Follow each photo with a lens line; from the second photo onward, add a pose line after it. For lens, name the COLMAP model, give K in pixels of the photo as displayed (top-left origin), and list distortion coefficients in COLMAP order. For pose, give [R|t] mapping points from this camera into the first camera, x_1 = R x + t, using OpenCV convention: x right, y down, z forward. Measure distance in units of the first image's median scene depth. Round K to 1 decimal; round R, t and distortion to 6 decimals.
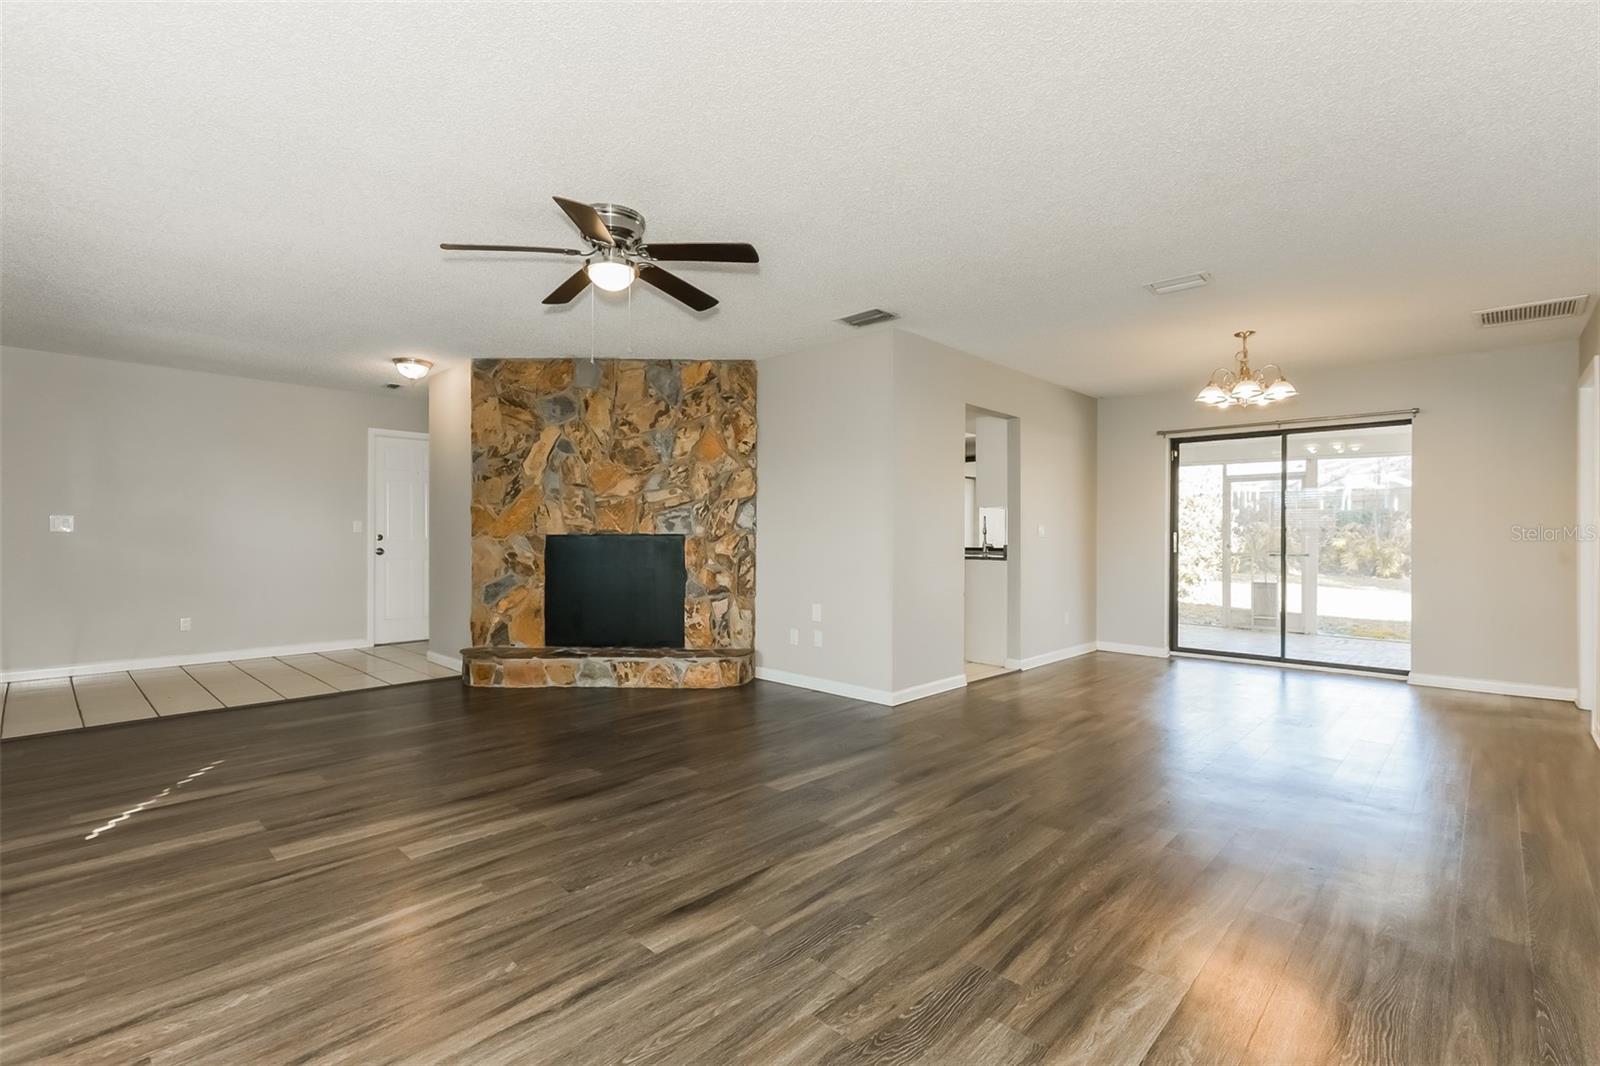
lens RADIAL K [[718.8, 0, 797.6], [0, 718.8, 539.7], [0, 0, 1]] dist [-0.004009, -0.000078]
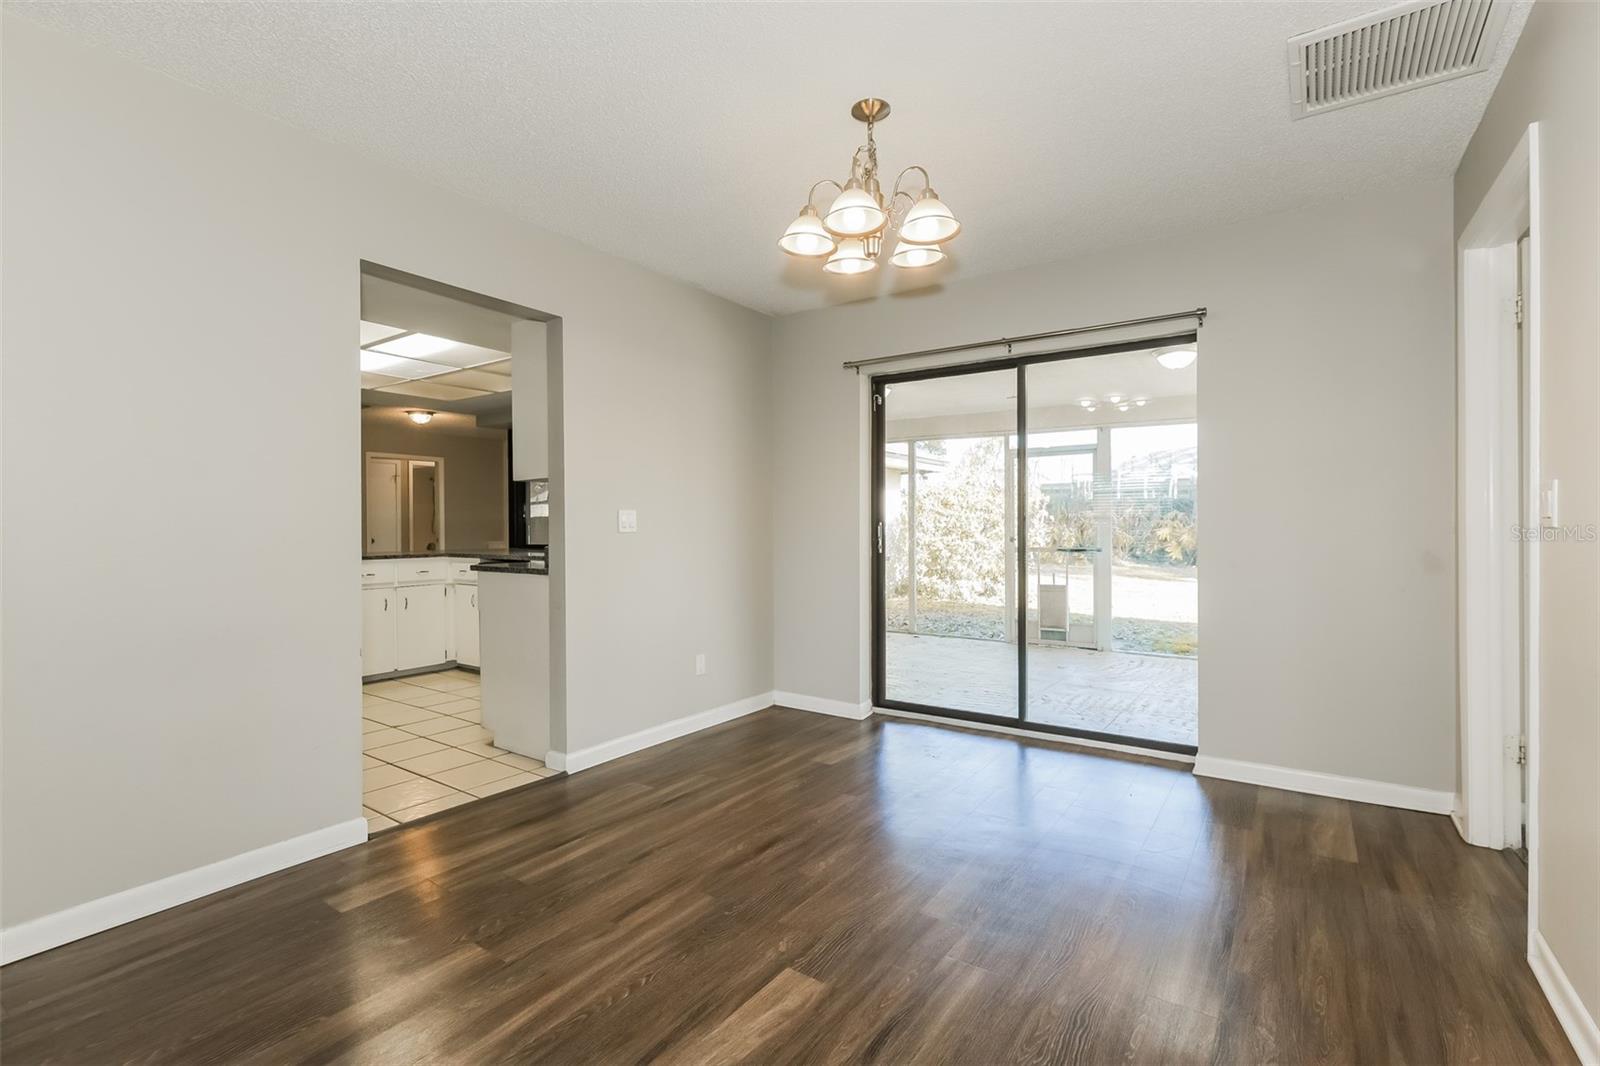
lens RADIAL K [[718.8, 0, 800.2], [0, 718.8, 531.8], [0, 0, 1]] dist [-0.004009, -0.000078]
pose [[0.986659, -0.006260, 0.162681, 0.354833], [0.006038, 0.999980, 0.001858, -0.003482], [-0.162689, -0.000851, 0.986677, 0.379681]]
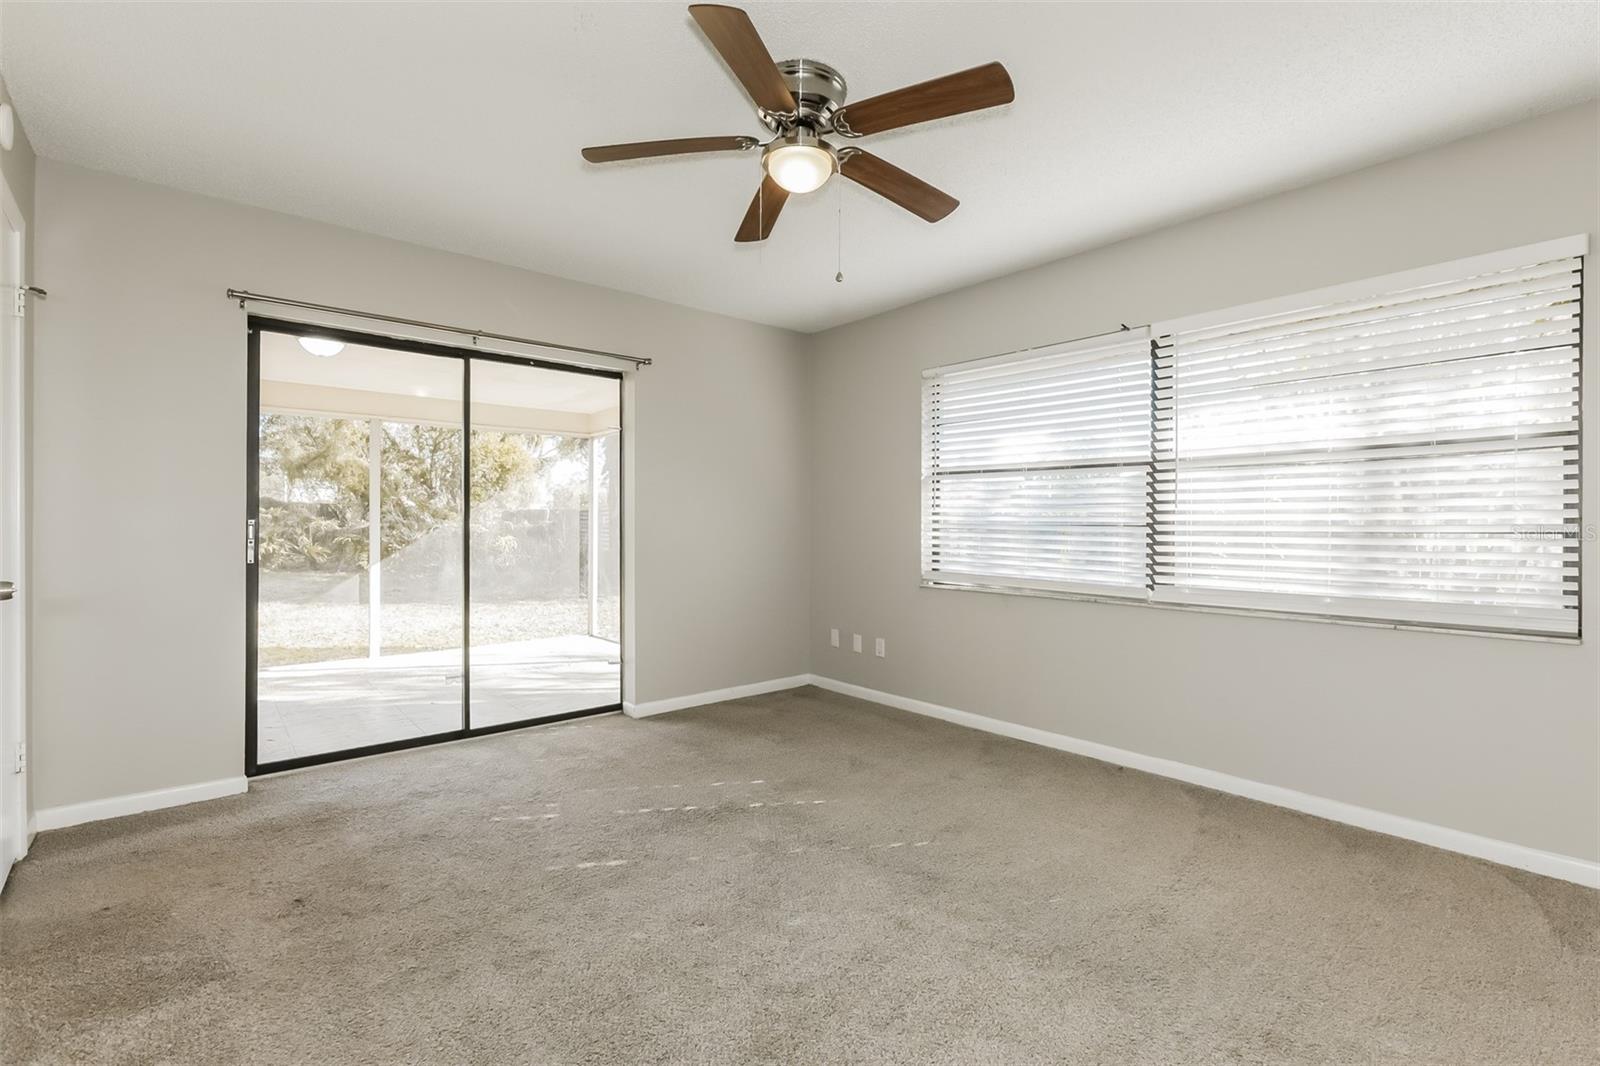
lens RADIAL K [[718.8, 0, 802.5], [0, 718.8, 526.7], [0, 0, 1]] dist [-0.004009, -0.000078]
pose [[0.098655, -0.006648, 0.995100, 0.102622], [-0.001228, 0.999976, 0.006803, -0.009916], [-0.995121, -0.001893, 0.098644, 0.609571]]
